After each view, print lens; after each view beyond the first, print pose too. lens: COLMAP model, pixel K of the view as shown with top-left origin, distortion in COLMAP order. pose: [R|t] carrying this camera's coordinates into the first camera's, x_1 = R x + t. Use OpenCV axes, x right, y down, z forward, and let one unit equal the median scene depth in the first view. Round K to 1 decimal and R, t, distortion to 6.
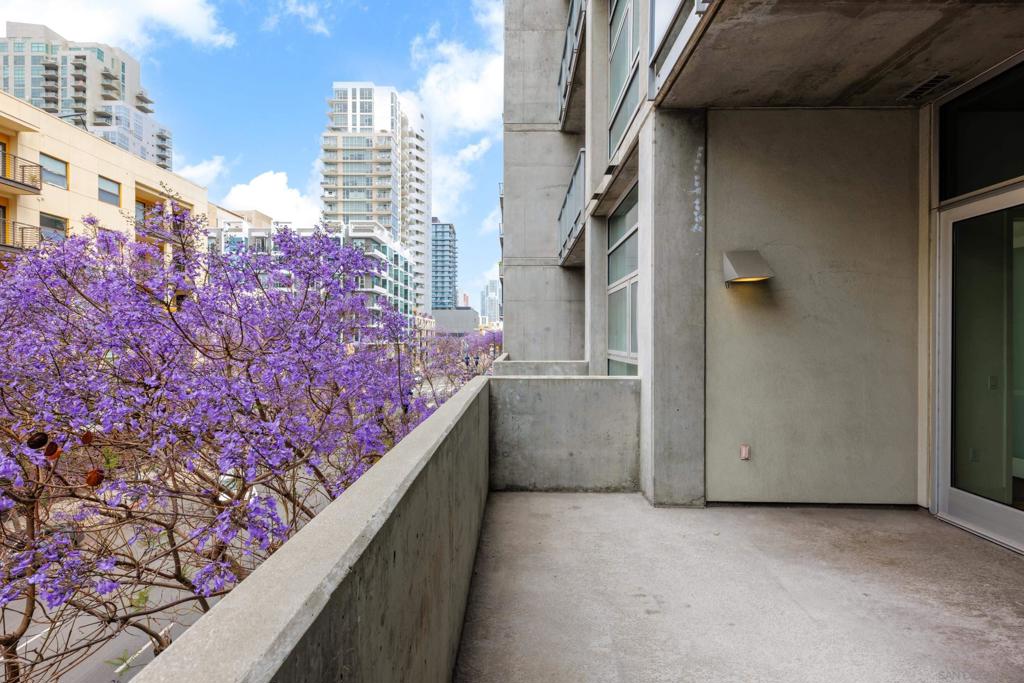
lens RADIAL K [[452.6, 0, 509.8], [0, 452.6, 341.9], [0, 0, 1]] dist [0.003511, -0.002518]
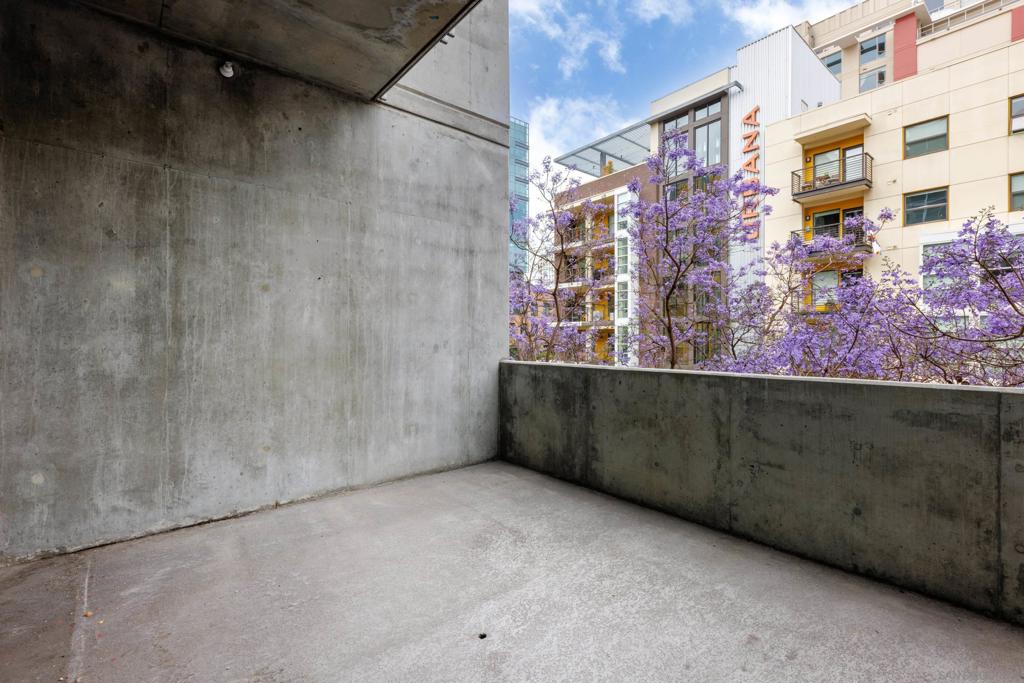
lens RADIAL K [[452.6, 0, 512.9], [0, 452.6, 339.7], [0, 0, 1]] dist [0.003511, -0.002518]
pose [[-0.757973, -0.004167, -0.652273, 1.179313], [-0.003450, 0.999991, -0.002379, 0.049175], [0.652277, 0.000447, -0.757980, 1.331077]]
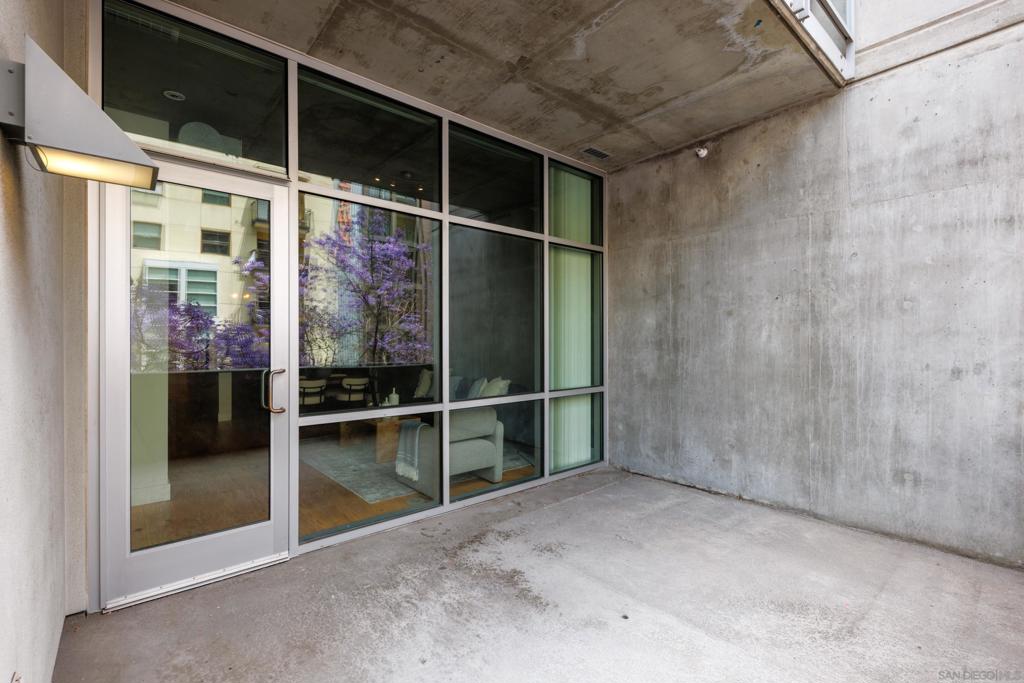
lens RADIAL K [[452.6, 0, 515.7], [0, 452.6, 342.1], [0, 0, 1]] dist [0.003511, -0.002518]
pose [[-0.669577, -0.004456, 0.742729, 0.089221], [-0.001909, 0.999989, 0.004279, -0.010955], [-0.742740, 0.001447, -0.669578, 1.502356]]
